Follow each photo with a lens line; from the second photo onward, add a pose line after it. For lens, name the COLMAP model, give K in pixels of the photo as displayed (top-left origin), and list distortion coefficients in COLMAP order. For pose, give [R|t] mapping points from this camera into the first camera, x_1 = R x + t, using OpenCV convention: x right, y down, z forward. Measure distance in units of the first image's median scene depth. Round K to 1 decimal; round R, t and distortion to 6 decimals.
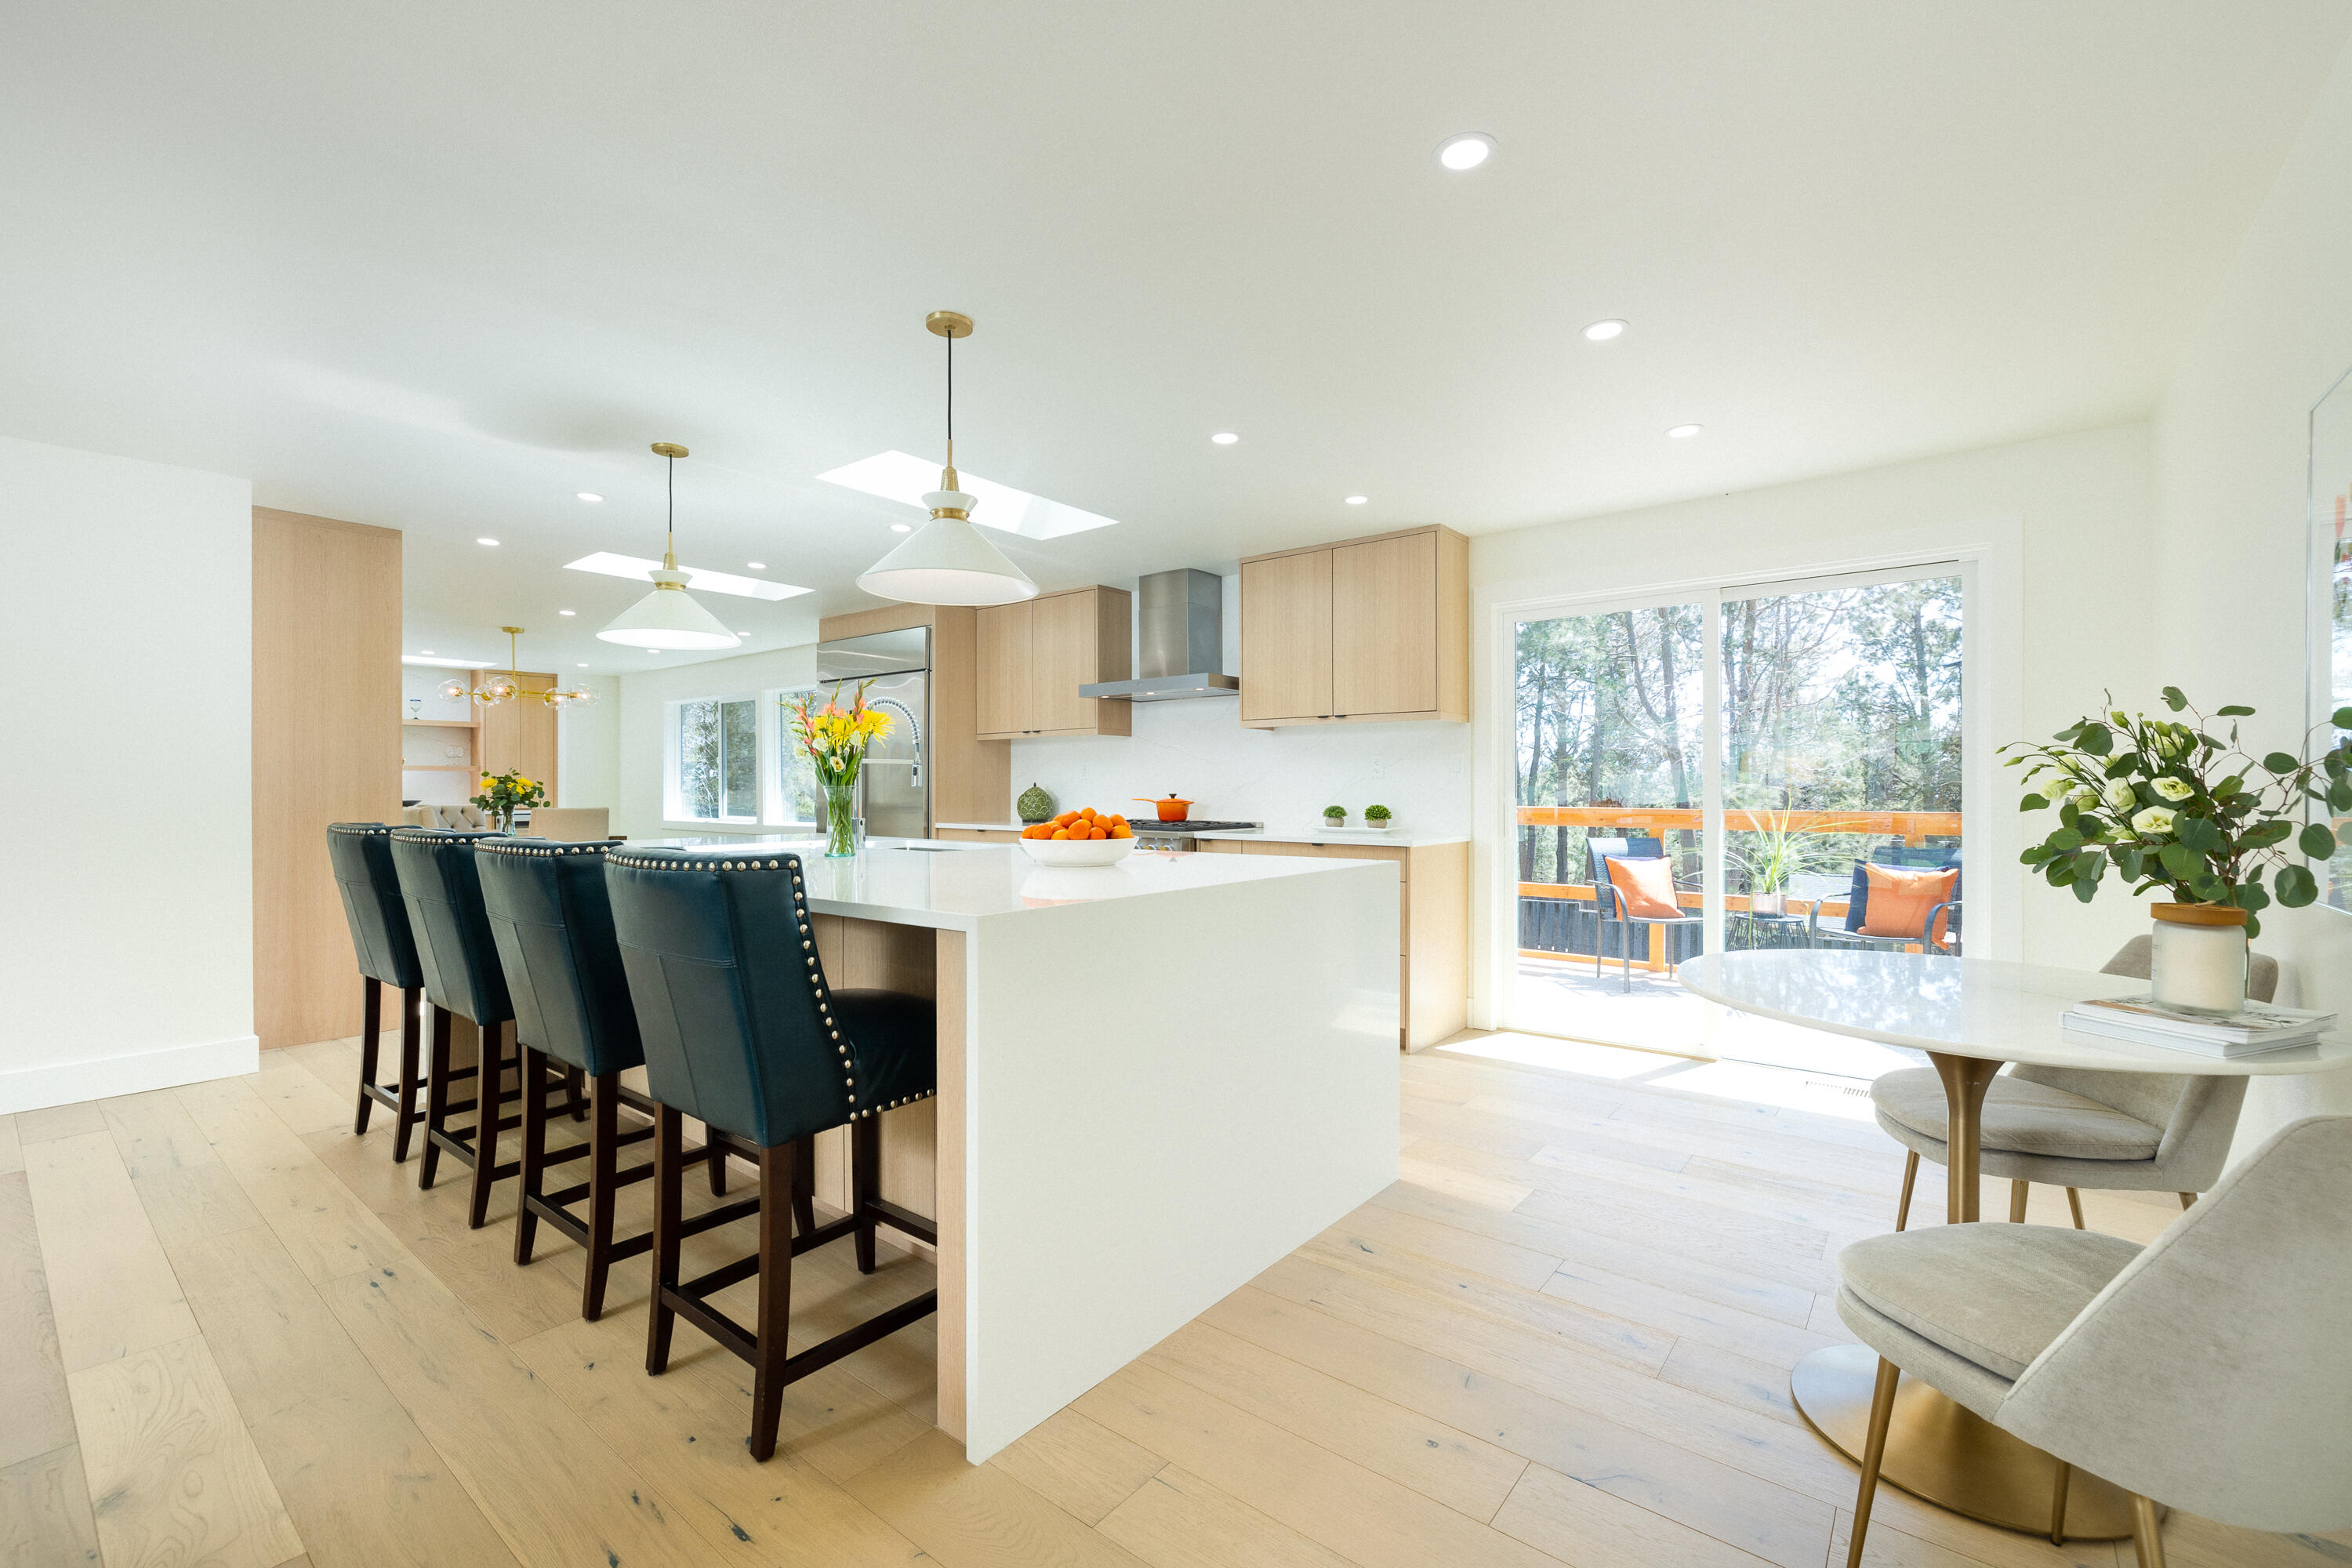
lens RADIAL K [[983.9, 0, 1176.0], [0, 983.9, 784.0], [0, 0, 1]] dist [-0.009674, -0.000120]
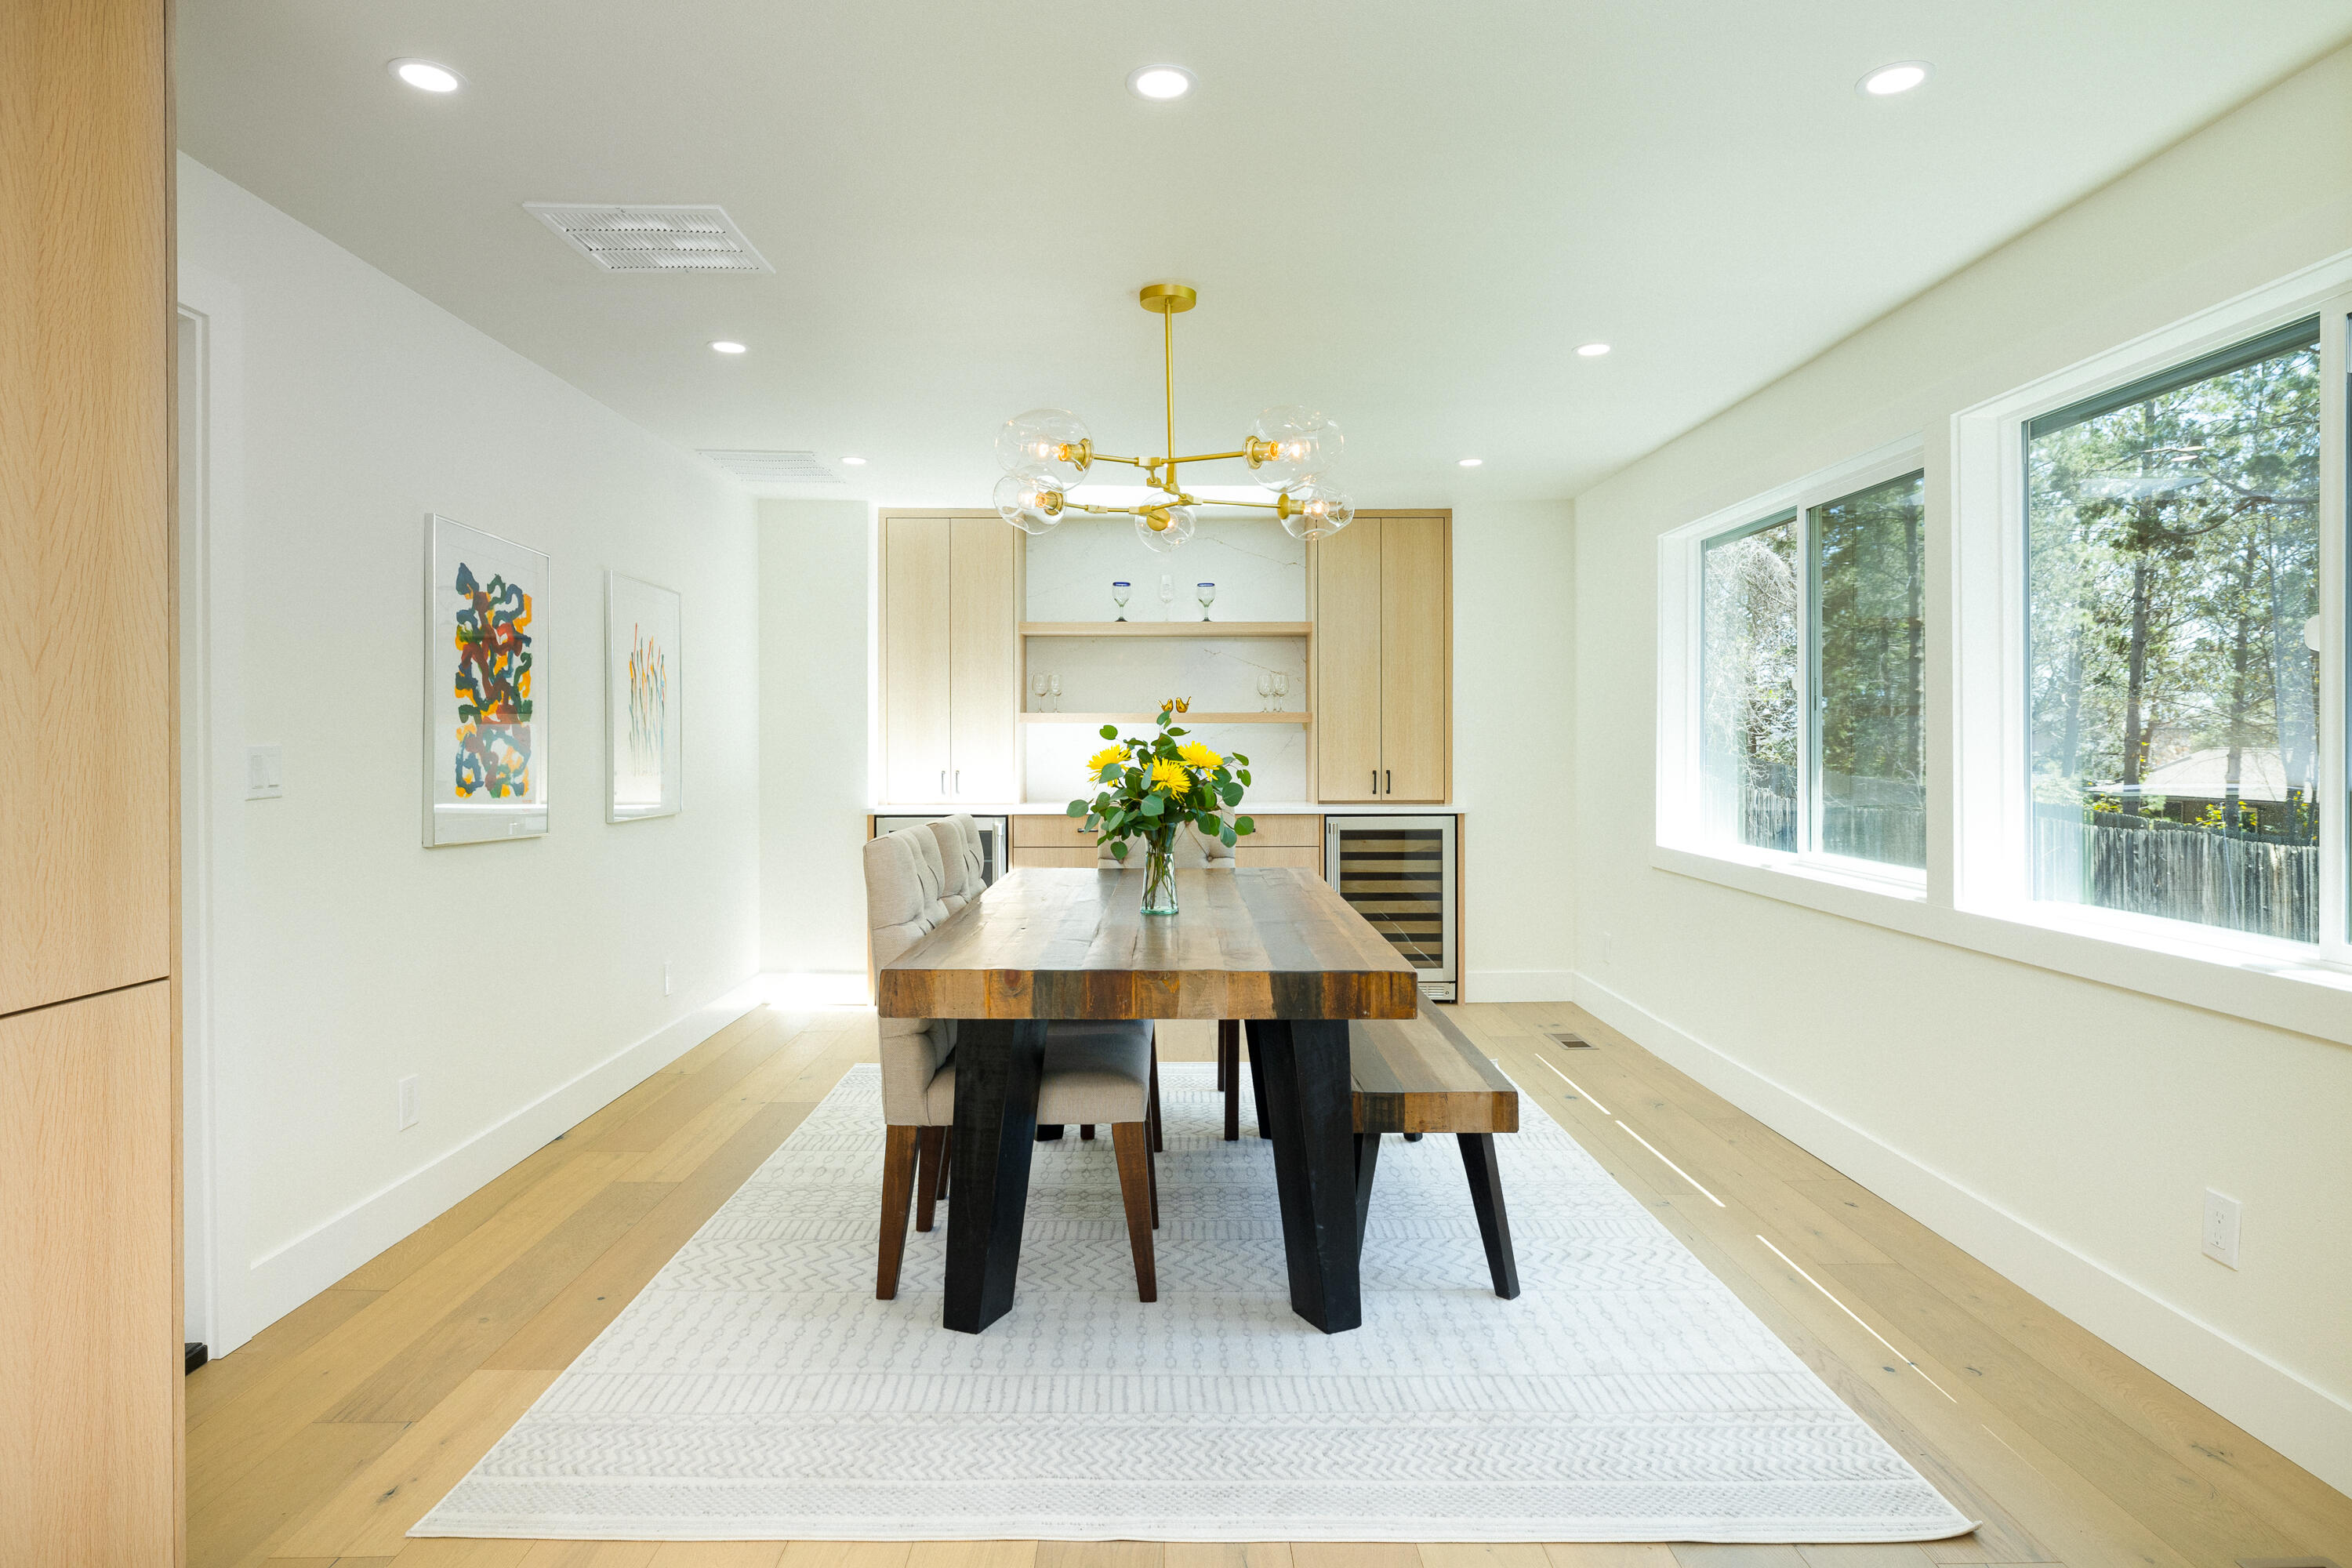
lens RADIAL K [[1306.2, 0, 1178.1], [0, 1306.2, 739.8], [0, 0, 1]] dist [0.003658, 0.000281]
pose [[0.636850, 0.001988, -0.770985, -0.128233], [0.000389, 0.999996, 0.002900, -0.003356], [0.770988, -0.002147, 0.636847, 0.276793]]
